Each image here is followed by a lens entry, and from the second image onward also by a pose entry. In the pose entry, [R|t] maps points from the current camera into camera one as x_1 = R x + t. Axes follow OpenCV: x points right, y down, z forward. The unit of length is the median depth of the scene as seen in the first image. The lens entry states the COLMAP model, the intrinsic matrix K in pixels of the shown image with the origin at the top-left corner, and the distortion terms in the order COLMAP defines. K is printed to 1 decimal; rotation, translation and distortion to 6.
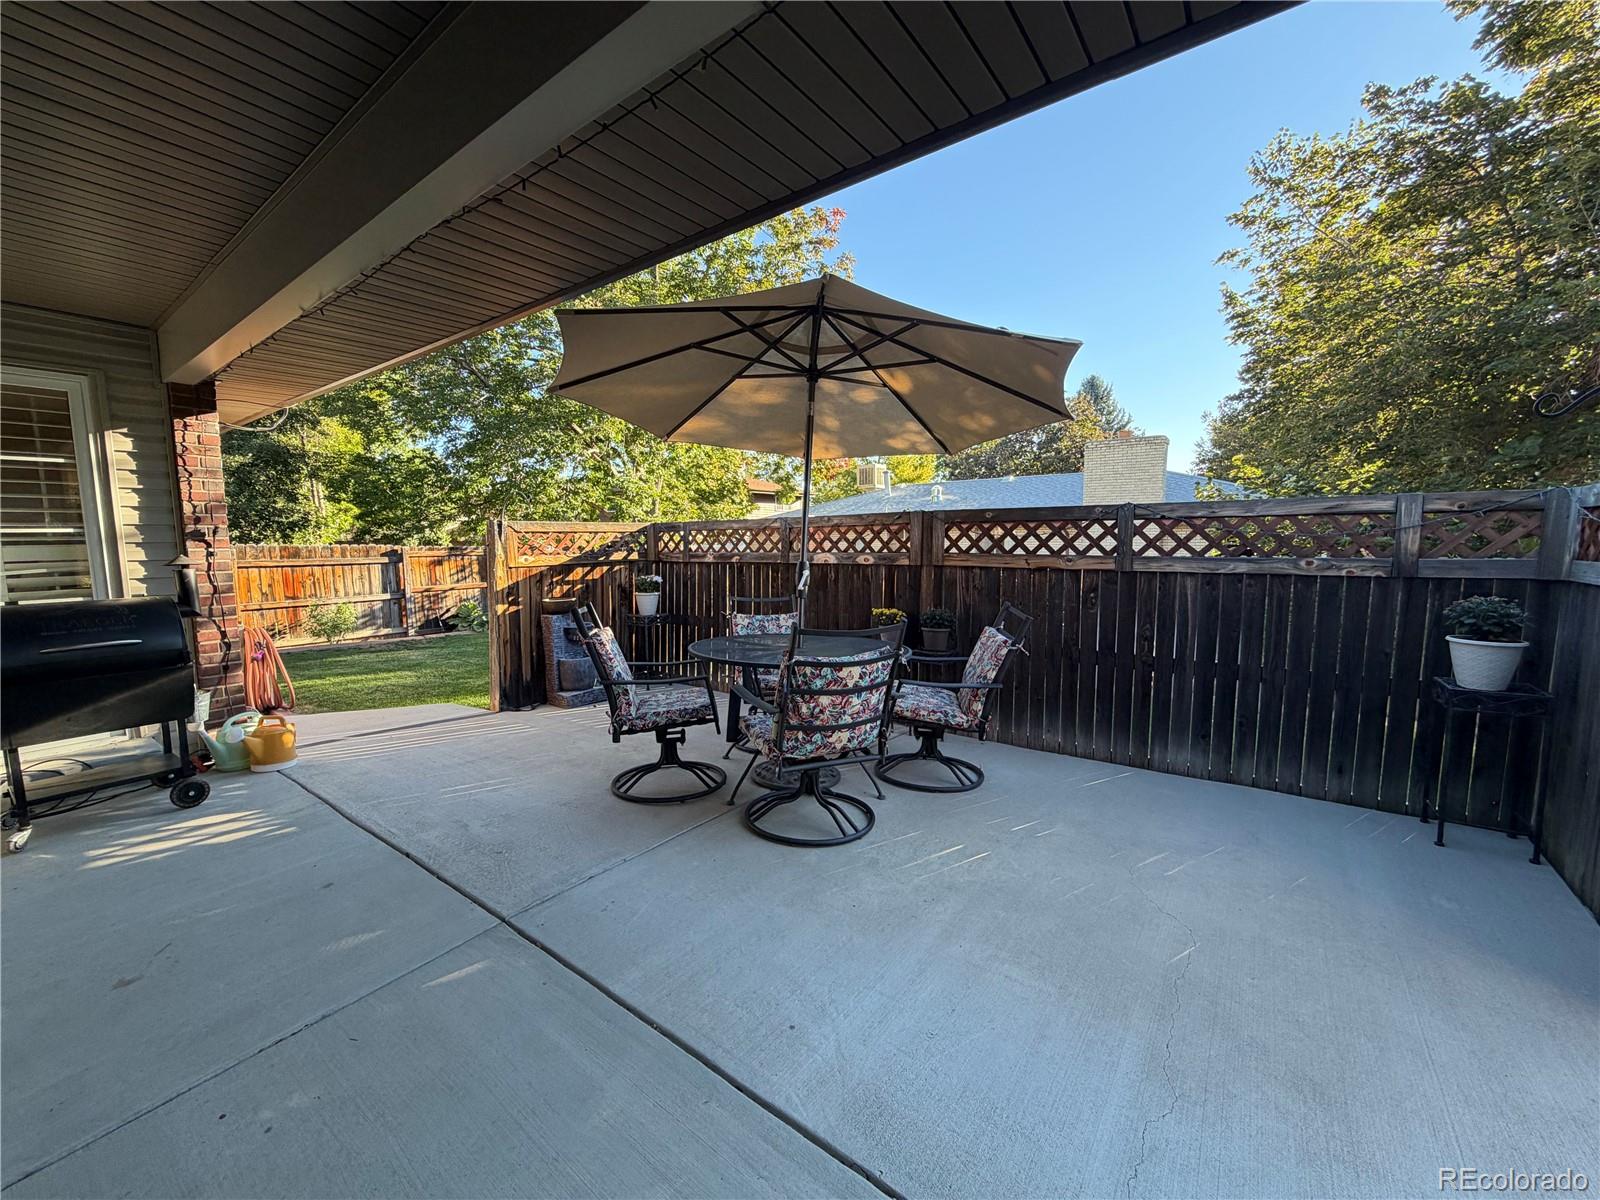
lens RADIAL K [[637.1, 0, 802.0], [0, 637.1, 601.1], [0, 0, 1]] dist [0.000234, 0.000190]
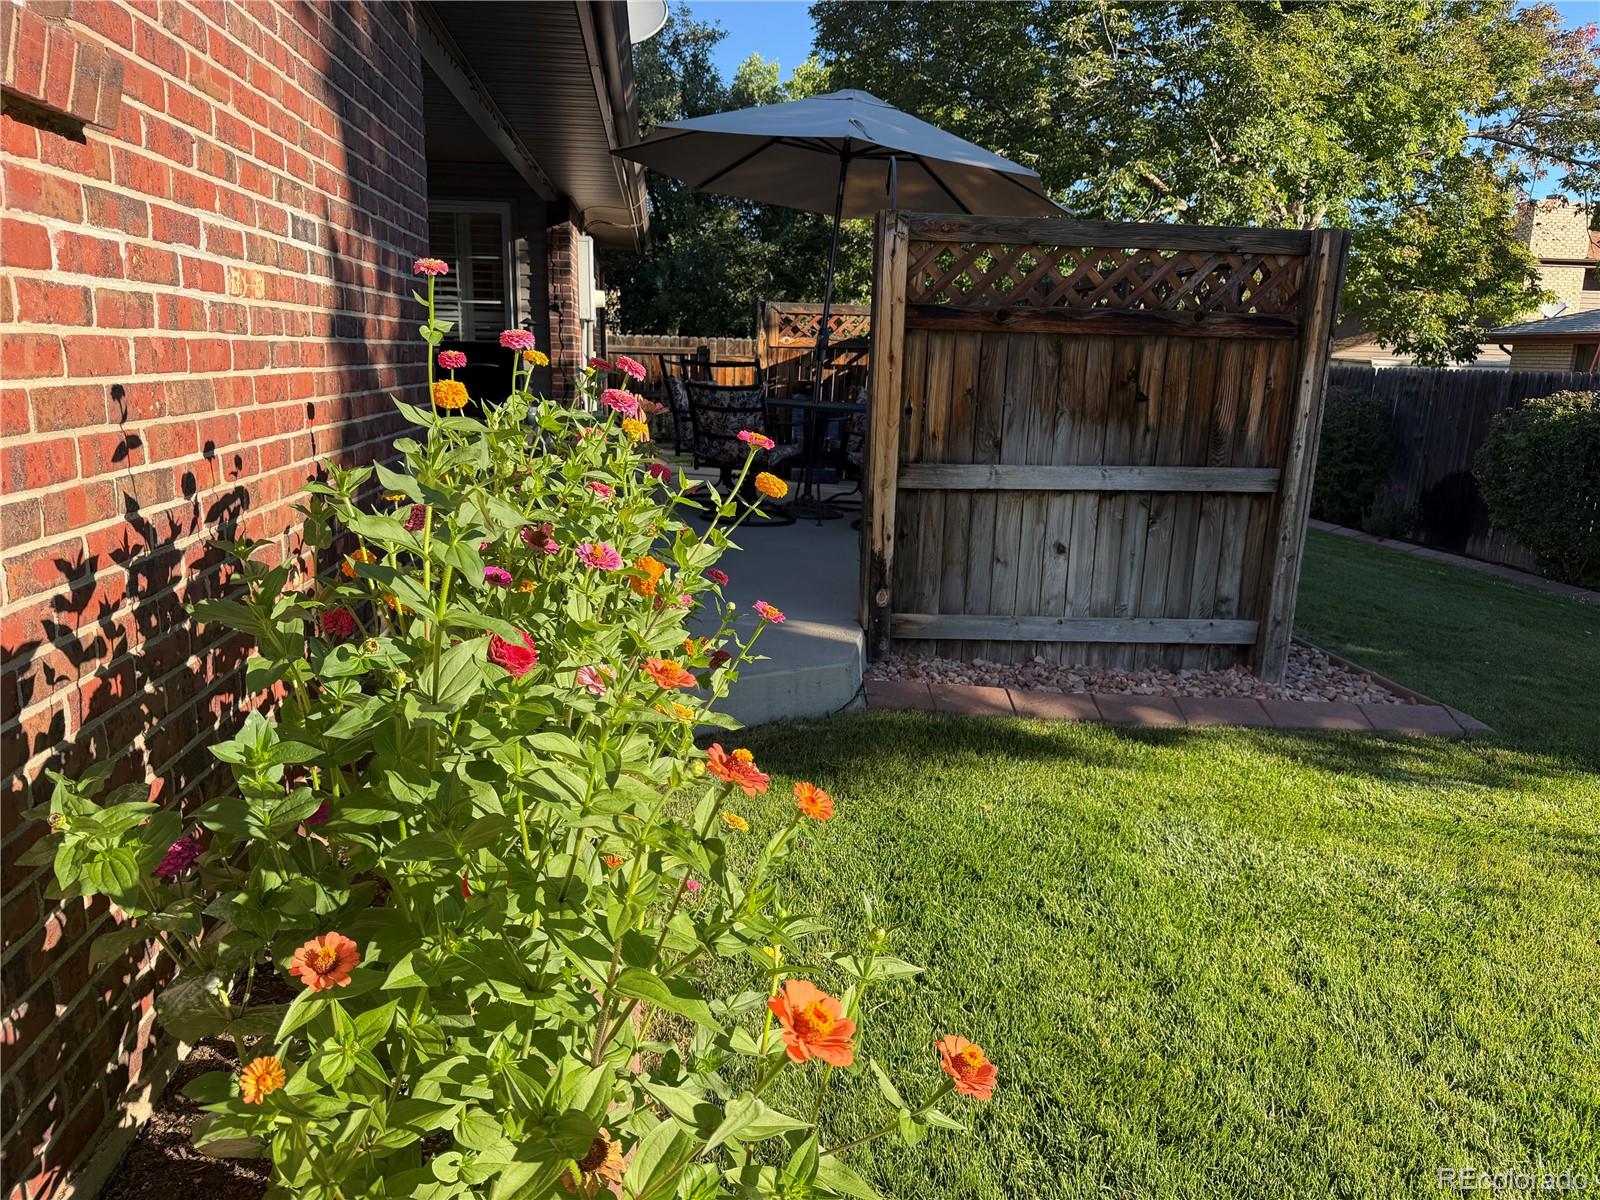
lens RADIAL K [[1106.4, 0, 799.0], [0, 1106.4, 603.0], [0, 0, 1]] dist [0.003247, -0.002549]
pose [[0.694594, 0.181328, -0.696175, 1.103830], [-0.105898, 0.982943, 0.150364, 0.100921], [0.711565, -0.030719, 0.701948, -0.335375]]
